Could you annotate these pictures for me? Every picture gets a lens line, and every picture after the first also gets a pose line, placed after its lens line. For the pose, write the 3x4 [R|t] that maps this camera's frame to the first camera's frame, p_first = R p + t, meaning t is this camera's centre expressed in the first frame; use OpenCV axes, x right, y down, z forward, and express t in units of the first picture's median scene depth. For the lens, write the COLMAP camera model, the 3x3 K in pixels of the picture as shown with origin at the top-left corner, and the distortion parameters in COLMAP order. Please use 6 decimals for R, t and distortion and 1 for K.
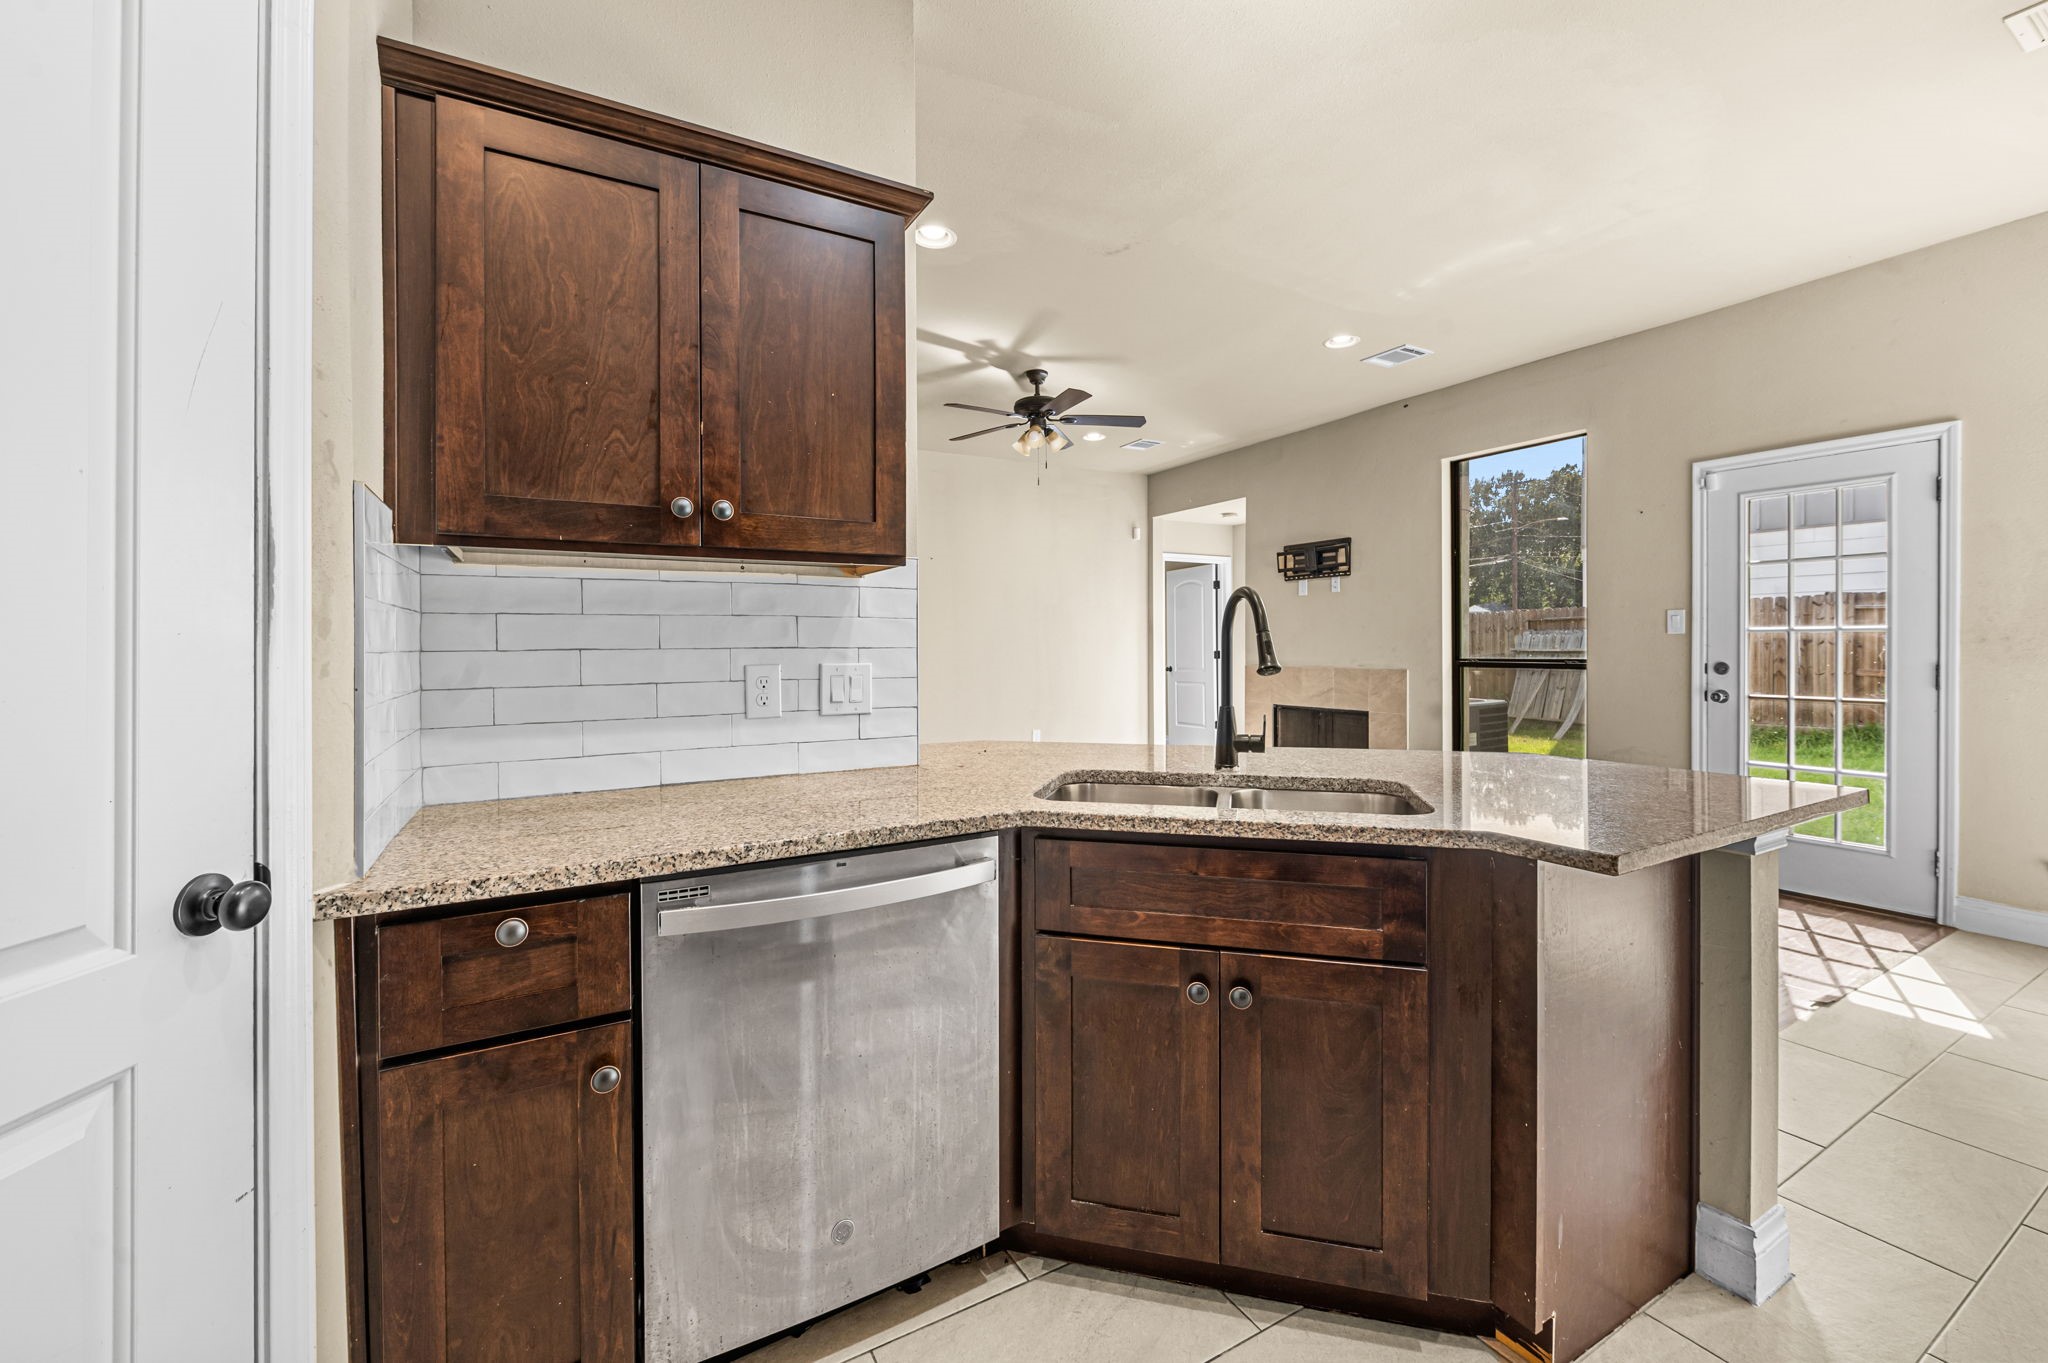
lens RADIAL K [[830.0, 0, 1020.6], [0, 830.0, 652.7], [0, 0, 1]] dist [-0.002311, -0.000506]
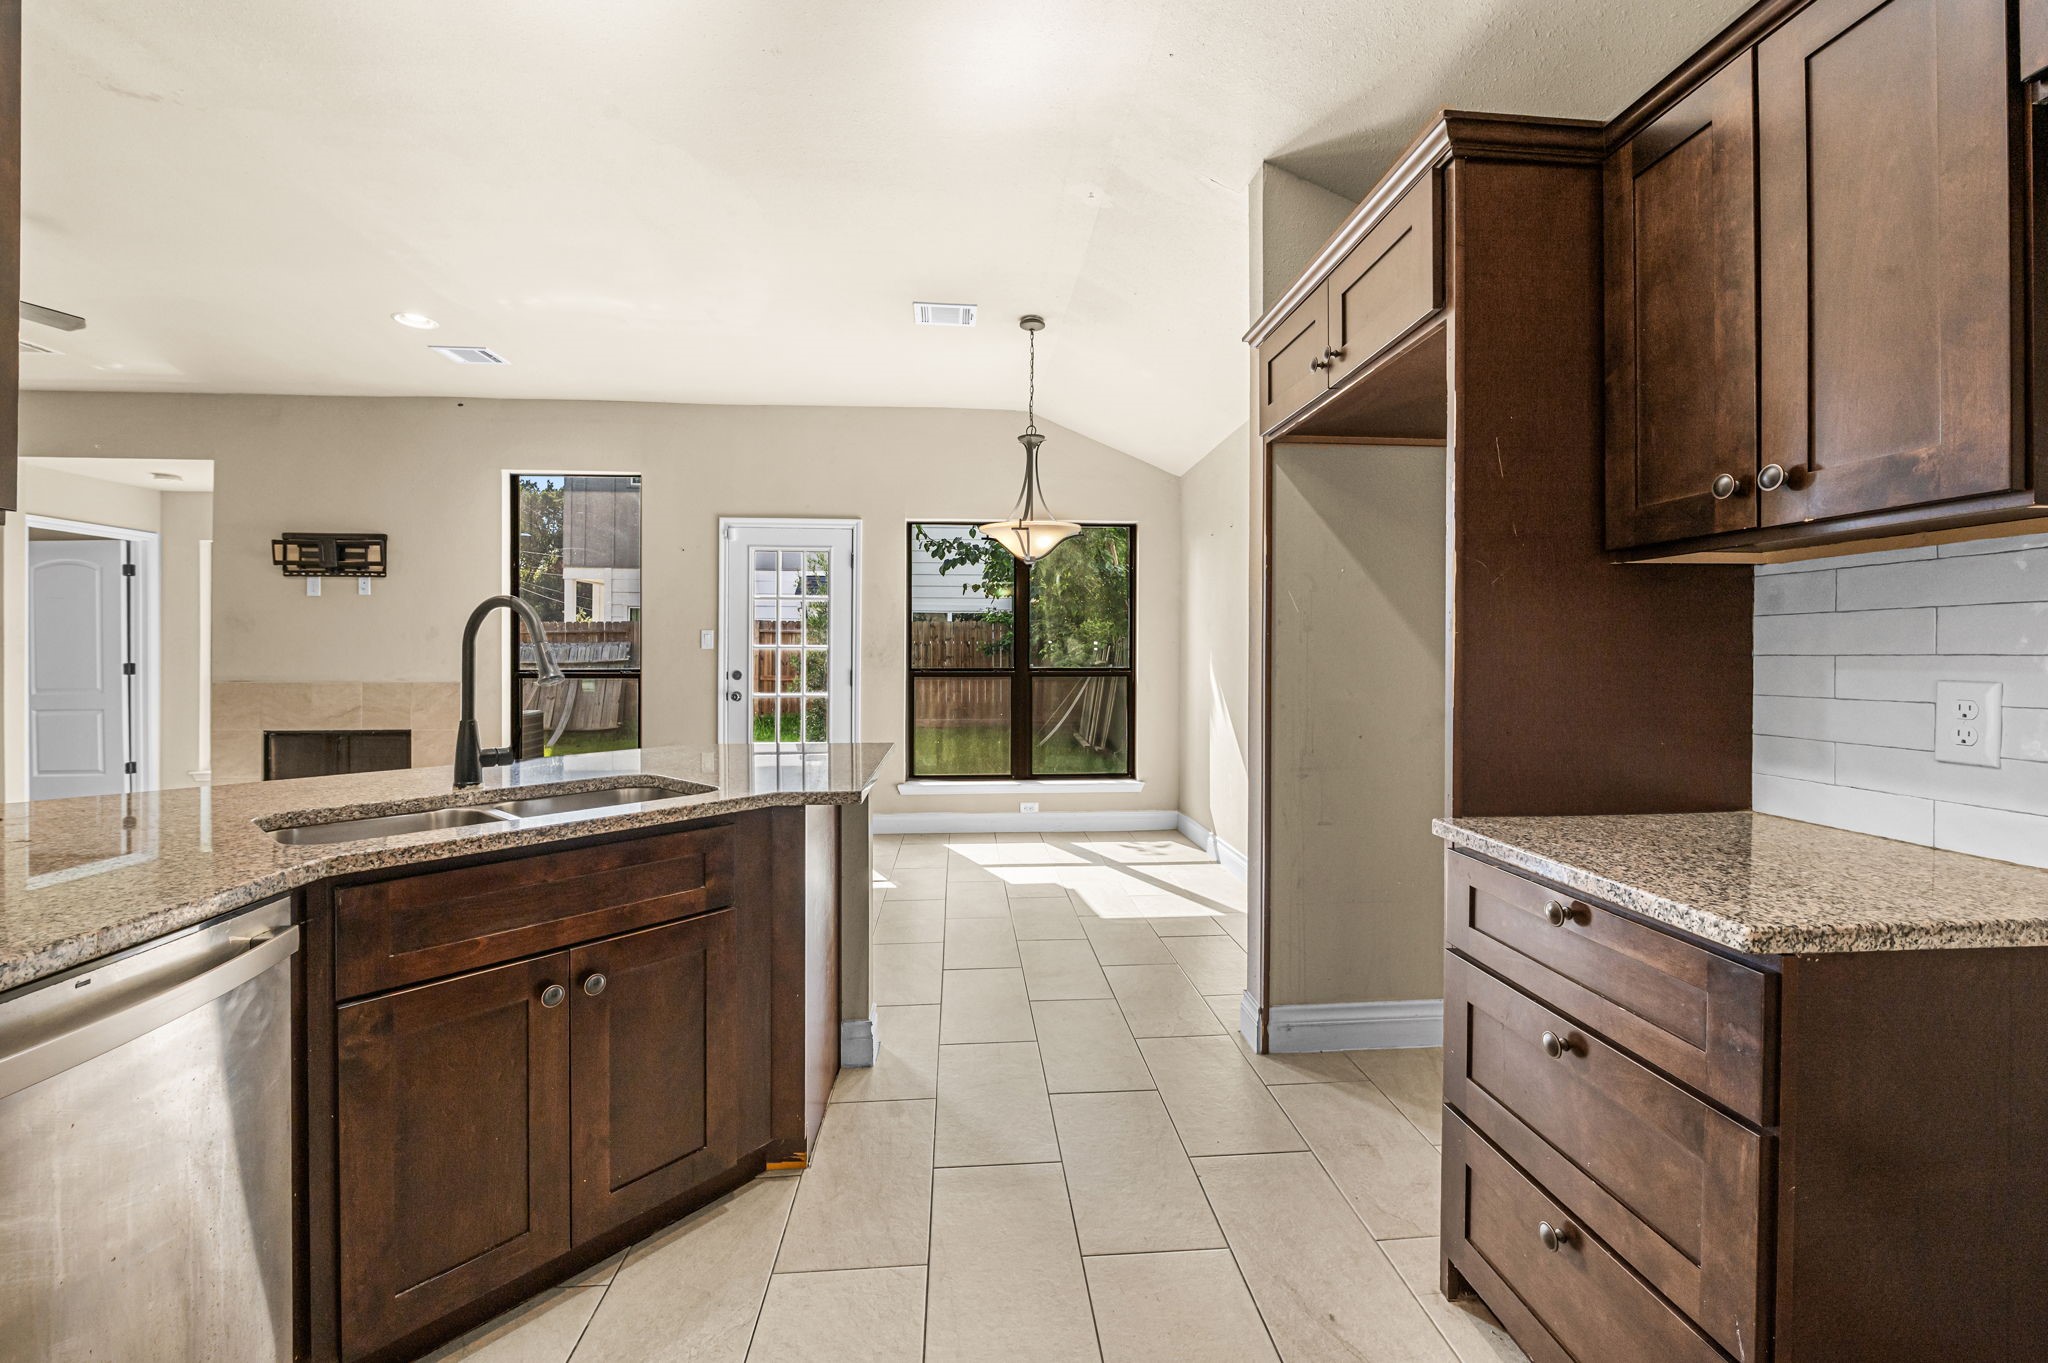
lens RADIAL K [[830.0, 0, 1026.8], [0, 830.0, 666.8], [0, 0, 1]] dist [-0.002311, -0.000506]
pose [[0.425568, -0.005804, 0.904908, -0.333607], [0.004080, 0.999982, 0.004495, 0.002394], [-0.904917, 0.001779, 0.425584, 0.028109]]
